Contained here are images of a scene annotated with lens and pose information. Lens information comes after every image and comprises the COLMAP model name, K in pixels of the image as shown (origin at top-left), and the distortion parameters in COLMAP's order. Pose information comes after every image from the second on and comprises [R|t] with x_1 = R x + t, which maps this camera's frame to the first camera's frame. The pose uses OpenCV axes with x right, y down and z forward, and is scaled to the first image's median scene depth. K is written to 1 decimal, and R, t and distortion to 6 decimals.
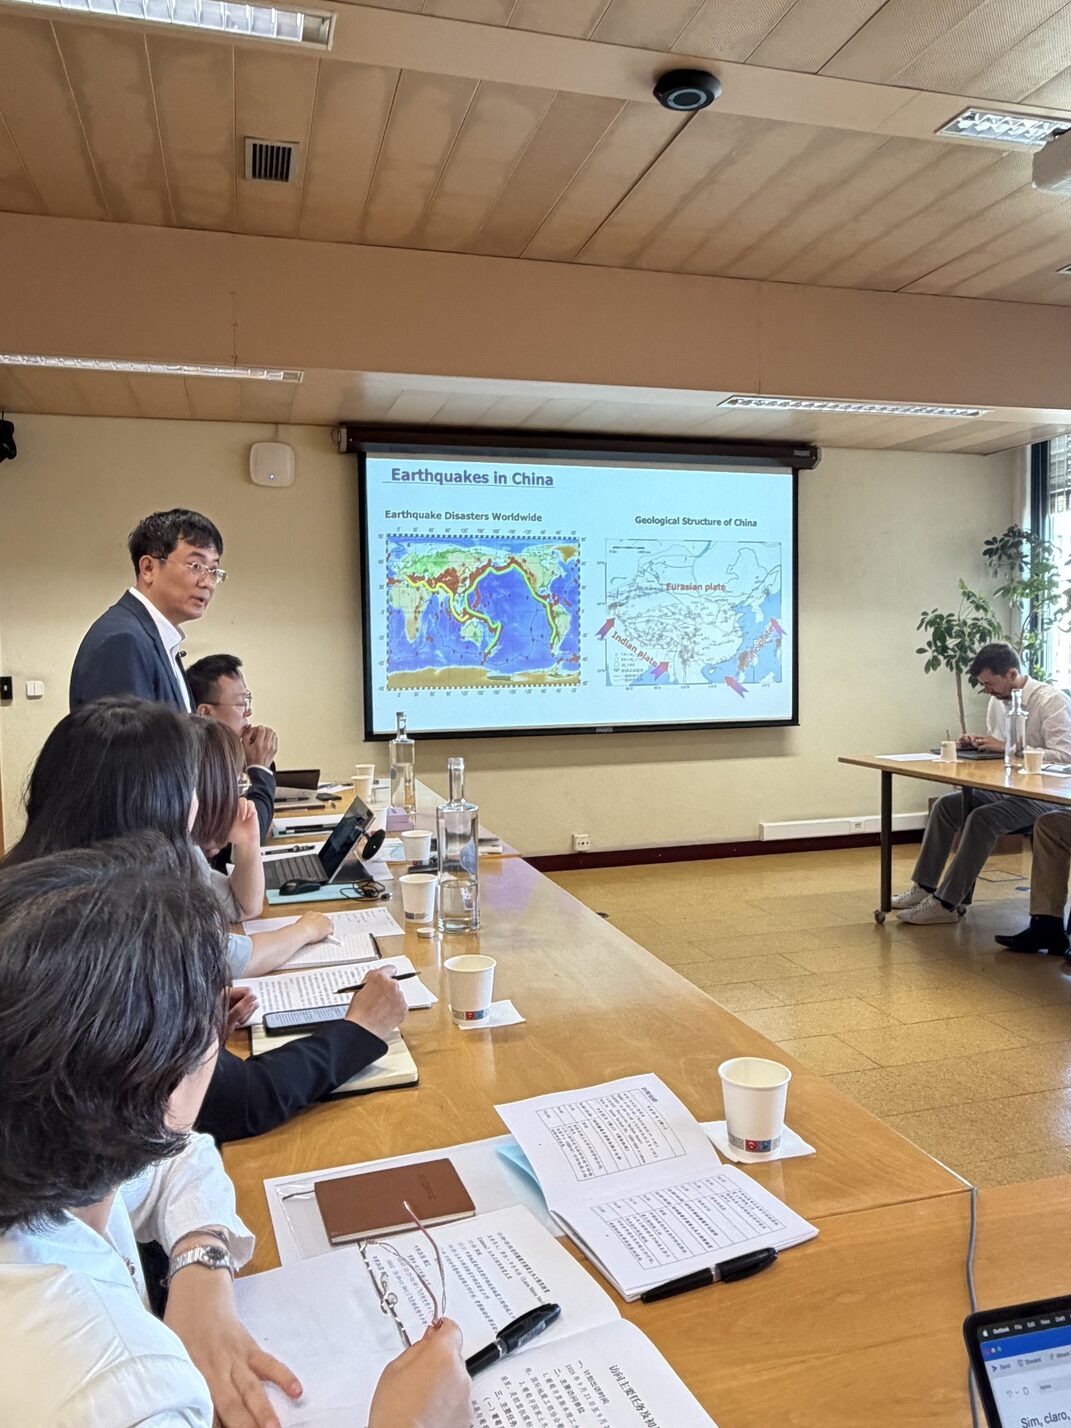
lens RADIAL K [[1012.5, 0, 535.5], [0, 1012.5, 714.0], [0, 0, 1]] dist [-0.004209, -0.000077]
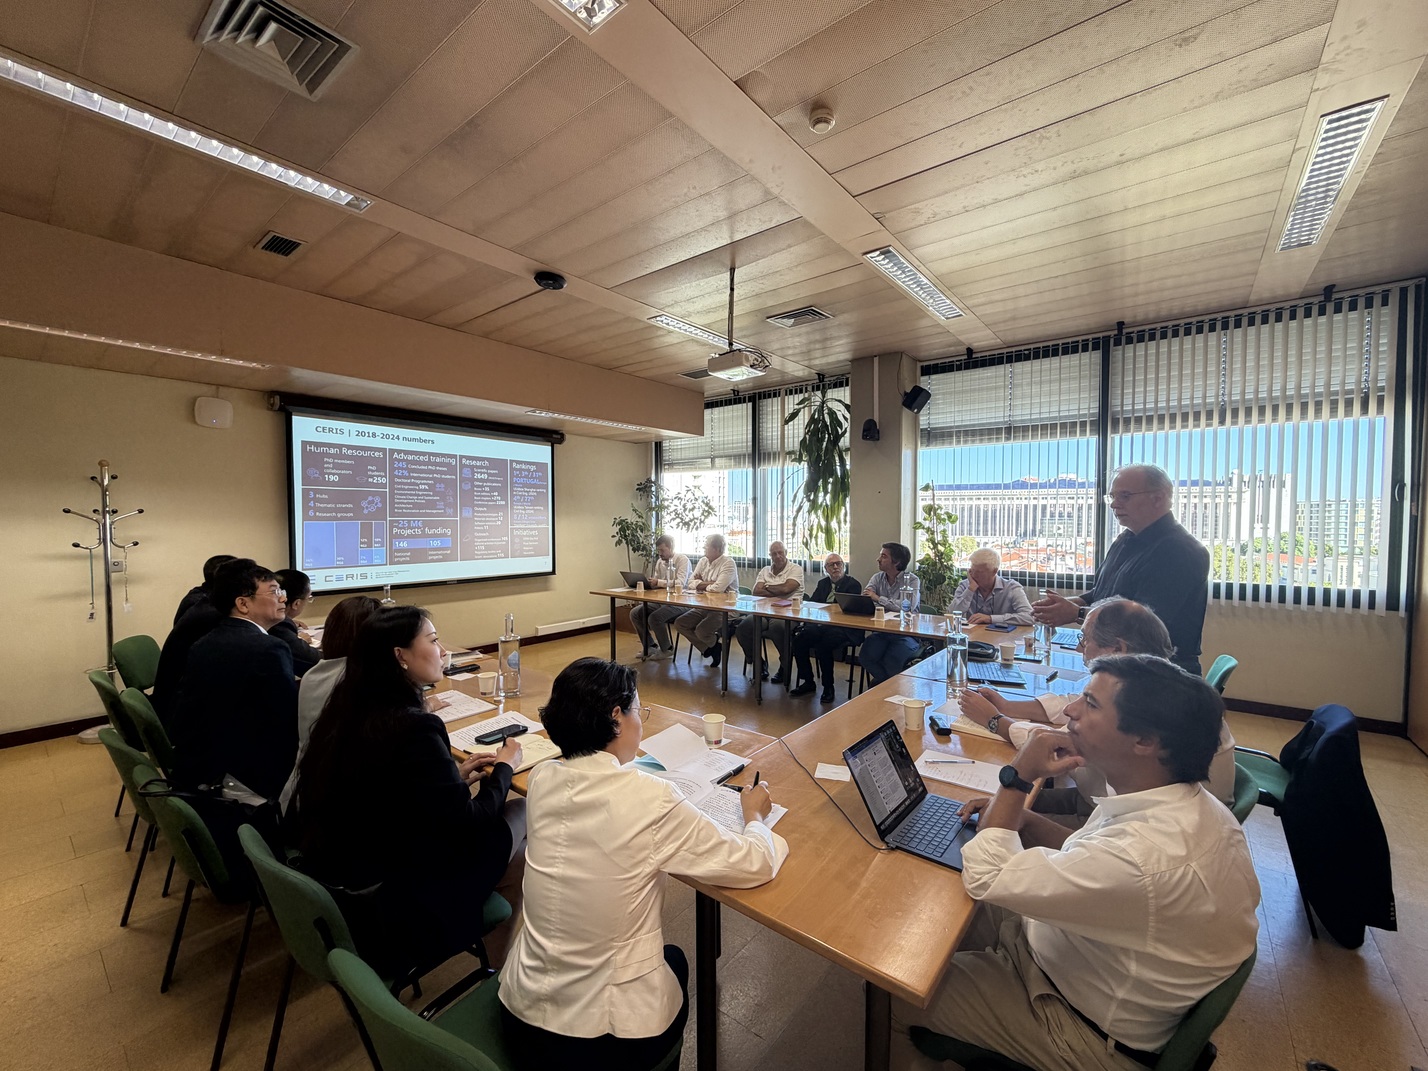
lens RADIAL K [[584.9, 0, 714.0], [0, 584.9, 535.5], [0, 0, 1]] dist [-0.013052, 0.000101]
pose [[0.802058, -0.005298, 0.597223, -0.205196], [0.024039, 0.999437, -0.023418, -0.037374], [-0.596762, 0.033139, 0.801734, -0.103302]]
